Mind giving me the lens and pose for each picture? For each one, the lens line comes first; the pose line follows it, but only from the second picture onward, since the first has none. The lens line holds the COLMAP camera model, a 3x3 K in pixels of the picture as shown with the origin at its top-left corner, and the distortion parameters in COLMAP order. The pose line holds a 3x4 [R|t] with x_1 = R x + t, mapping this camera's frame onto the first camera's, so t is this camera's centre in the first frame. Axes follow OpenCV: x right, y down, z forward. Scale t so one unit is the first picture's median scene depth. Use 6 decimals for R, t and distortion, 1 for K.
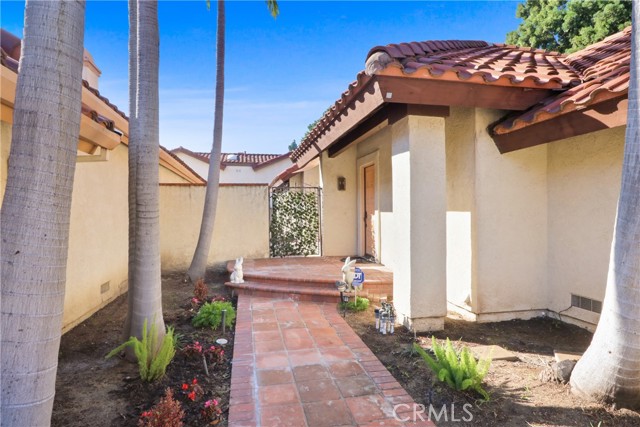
lens RADIAL K [[359.1, 0, 319.7], [0, 359.1, 212.2], [0, 0, 1]] dist [-0.000216, -0.000117]
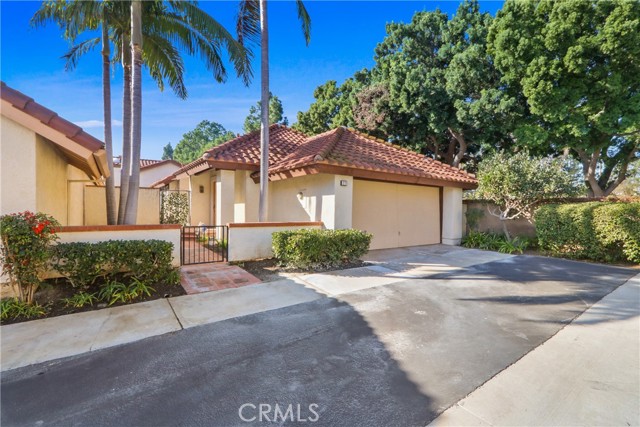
lens RADIAL K [[294.0, 0, 320.6], [0, 294.0, 211.1], [0, 0, 1]] dist [-0.016464, -0.000798]
pose [[0.917372, 0.010477, 0.397894, 0.021842], [-0.014027, 0.999884, 0.006012, 0.017747], [-0.397785, -0.011097, 0.917412, -0.693947]]
